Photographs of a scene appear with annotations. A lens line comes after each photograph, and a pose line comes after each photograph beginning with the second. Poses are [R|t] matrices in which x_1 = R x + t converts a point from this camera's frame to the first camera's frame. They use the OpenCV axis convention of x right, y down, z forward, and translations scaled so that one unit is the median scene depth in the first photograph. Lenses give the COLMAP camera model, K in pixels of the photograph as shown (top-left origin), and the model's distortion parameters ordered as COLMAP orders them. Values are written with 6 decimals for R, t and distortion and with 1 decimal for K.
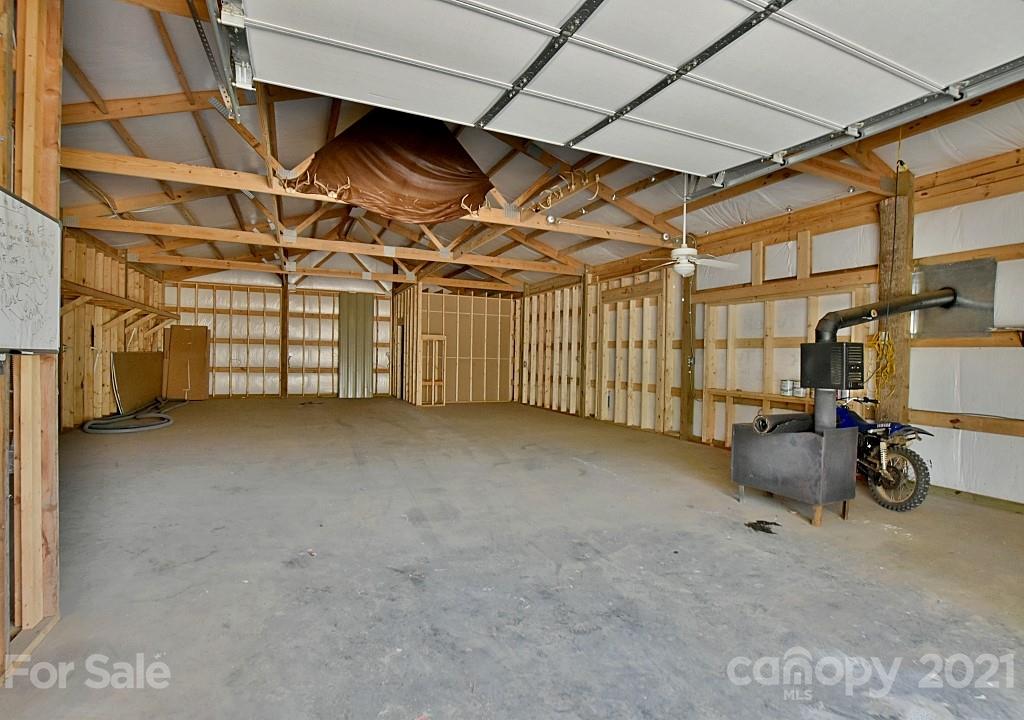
lens RADIAL K [[488.4, 0, 506.8], [0, 488.4, 364.2], [0, 0, 1]] dist [-0.033032, 0.004451]
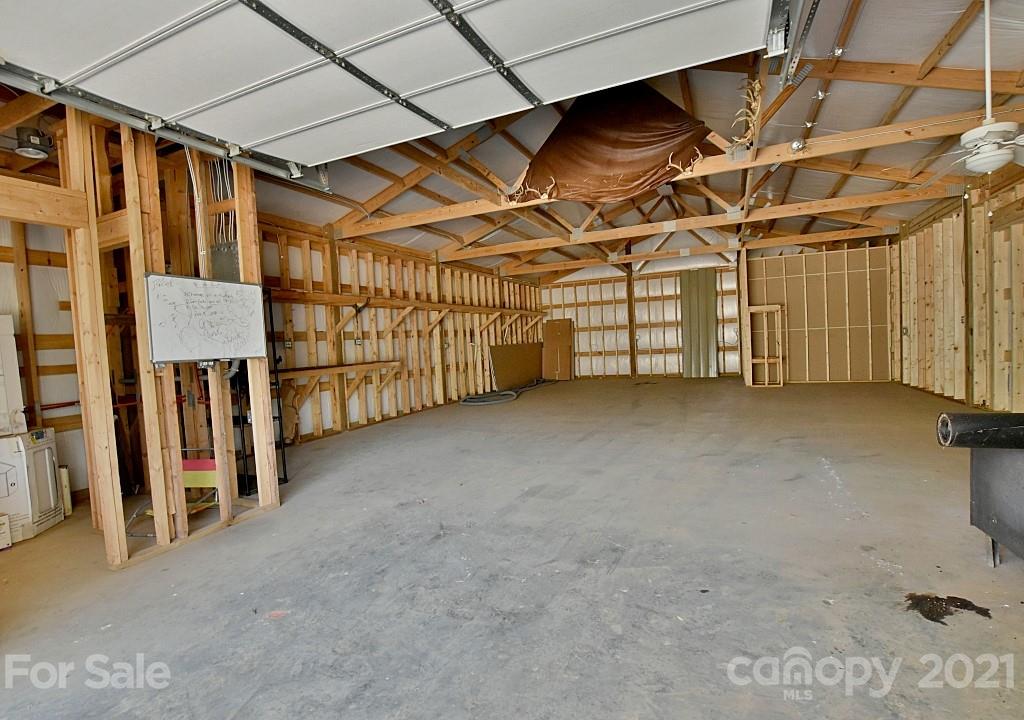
lens RADIAL K [[488.4, 0, 511.1], [0, 488.4, 364.9], [0, 0, 1]] dist [-0.033032, 0.004451]
pose [[0.676068, -0.022181, -0.736505, 0.582536], [0.055349, 0.998252, 0.020743, 0.009988], [0.734757, -0.054789, 0.676114, 0.252926]]
